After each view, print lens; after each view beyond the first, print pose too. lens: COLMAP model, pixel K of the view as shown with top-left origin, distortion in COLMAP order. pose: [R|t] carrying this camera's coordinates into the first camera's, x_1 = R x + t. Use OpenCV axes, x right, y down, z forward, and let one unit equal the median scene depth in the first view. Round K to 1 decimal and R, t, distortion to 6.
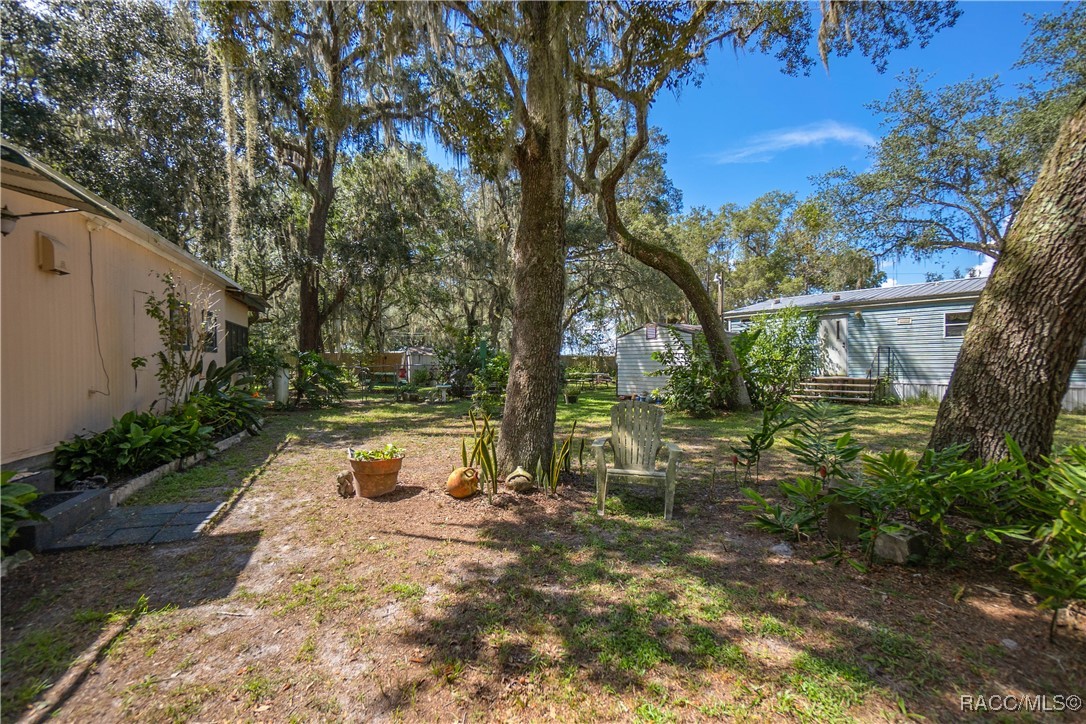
lens RADIAL K [[471.5, 0, 541.1], [0, 471.5, 366.9], [0, 0, 1]] dist [-0.004029, -0.000281]
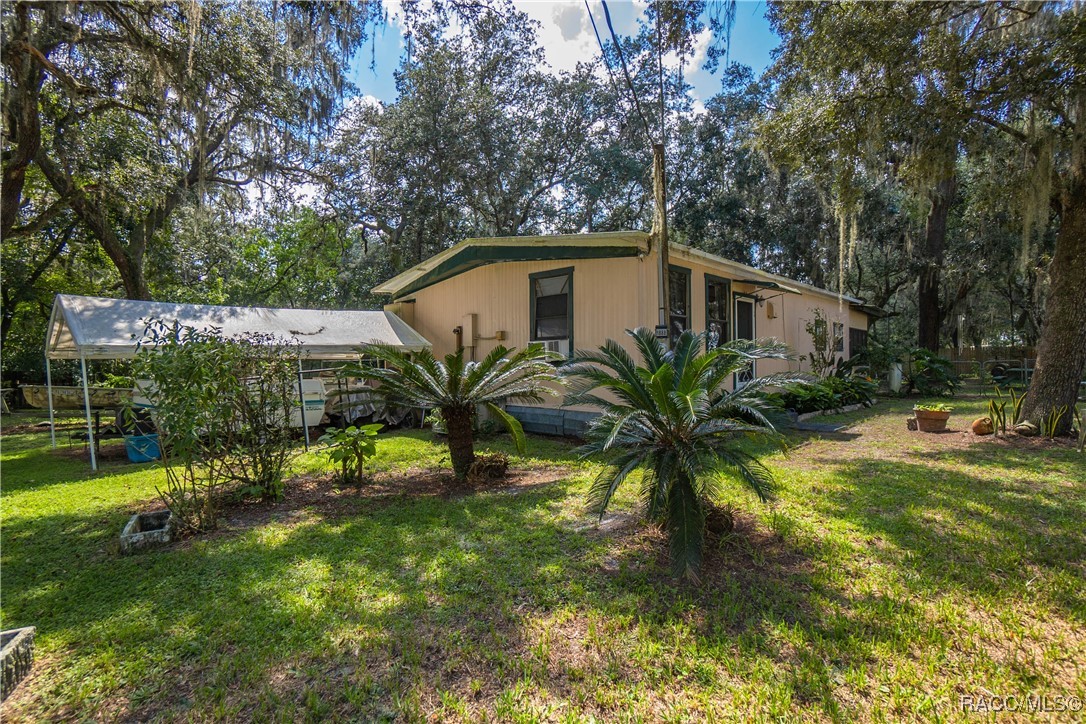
lens RADIAL K [[491.9, 0, 541.0], [0, 491.9, 365.1], [0, 0, 1]] dist [-0.001455, 0.000094]
pose [[0.406856, 0.006358, -0.913470, 0.390817], [-0.003430, 0.999979, 0.005433, 0.008858], [0.913486, 0.000922, 0.406869, -0.576108]]
